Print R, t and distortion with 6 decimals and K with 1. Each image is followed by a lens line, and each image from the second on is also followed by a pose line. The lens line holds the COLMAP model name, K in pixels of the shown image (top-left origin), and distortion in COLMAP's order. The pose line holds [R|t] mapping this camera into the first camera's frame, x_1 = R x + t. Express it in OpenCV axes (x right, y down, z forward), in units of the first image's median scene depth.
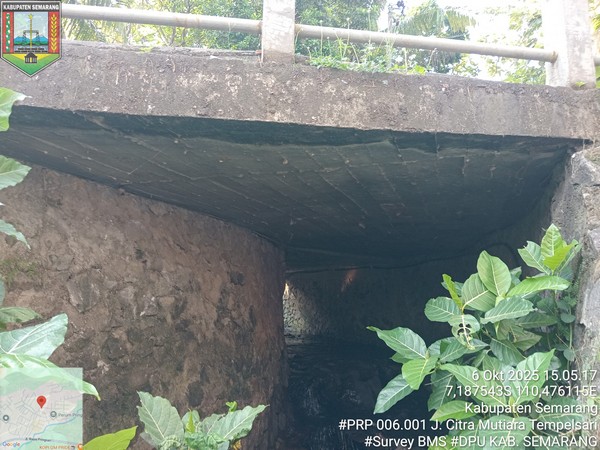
lens RADIAL K [[446.3, 0, 300.3], [0, 446.3, 228.9], [0, 0, 1]] dist [0.043723, -0.105021]
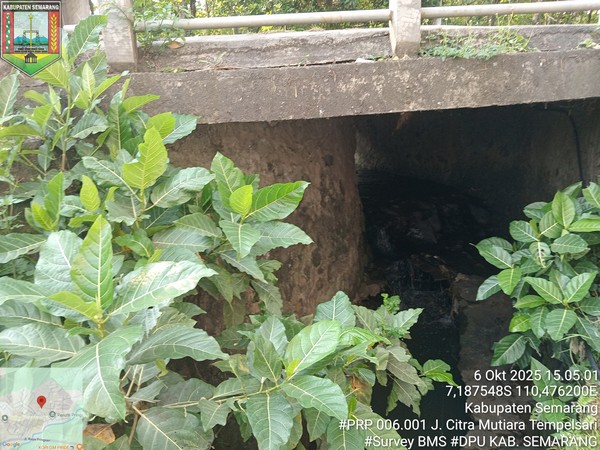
lens RADIAL K [[446.3, 0, 300.3], [0, 446.3, 228.9], [0, 0, 1]] dist [0.043723, -0.105021]
pose [[0.994745, -0.049375, -0.089688, -0.276067], [0.081280, 0.913524, 0.398582, -0.467282], [0.062252, -0.403777, 0.912737, -0.385259]]
